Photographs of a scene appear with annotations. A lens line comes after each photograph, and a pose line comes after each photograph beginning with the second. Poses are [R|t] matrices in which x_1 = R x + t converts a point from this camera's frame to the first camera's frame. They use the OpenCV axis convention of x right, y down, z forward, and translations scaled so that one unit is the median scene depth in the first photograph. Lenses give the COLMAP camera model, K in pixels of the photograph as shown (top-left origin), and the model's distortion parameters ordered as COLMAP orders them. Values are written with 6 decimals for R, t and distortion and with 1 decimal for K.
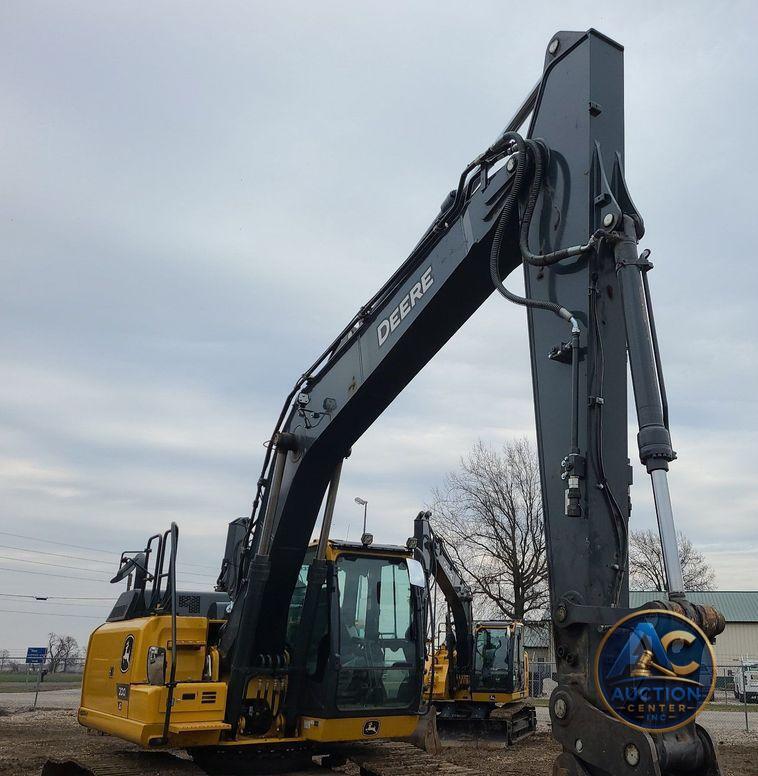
lens RADIAL K [[726.3, 0, 494.8], [0, 726.3, 474.3], [0, 0, 1]] dist [0.053708, -0.028475]
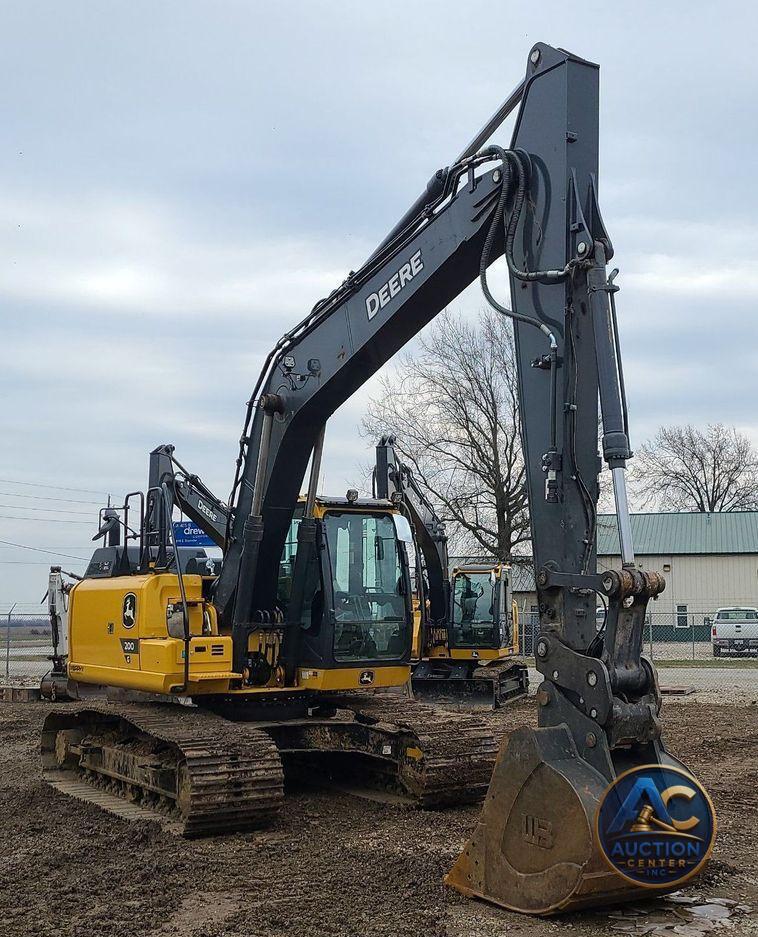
lens RADIAL K [[1016.9, 0, 422.9], [0, 1016.9, 513.3], [0, 0, 1]] dist [0.064196, 0.009640]
pose [[0.998726, -0.019806, -0.046416, -0.017714], [0.026735, 0.987744, 0.153778, -0.106266], [0.042802, -0.154823, 0.987015, -0.397303]]
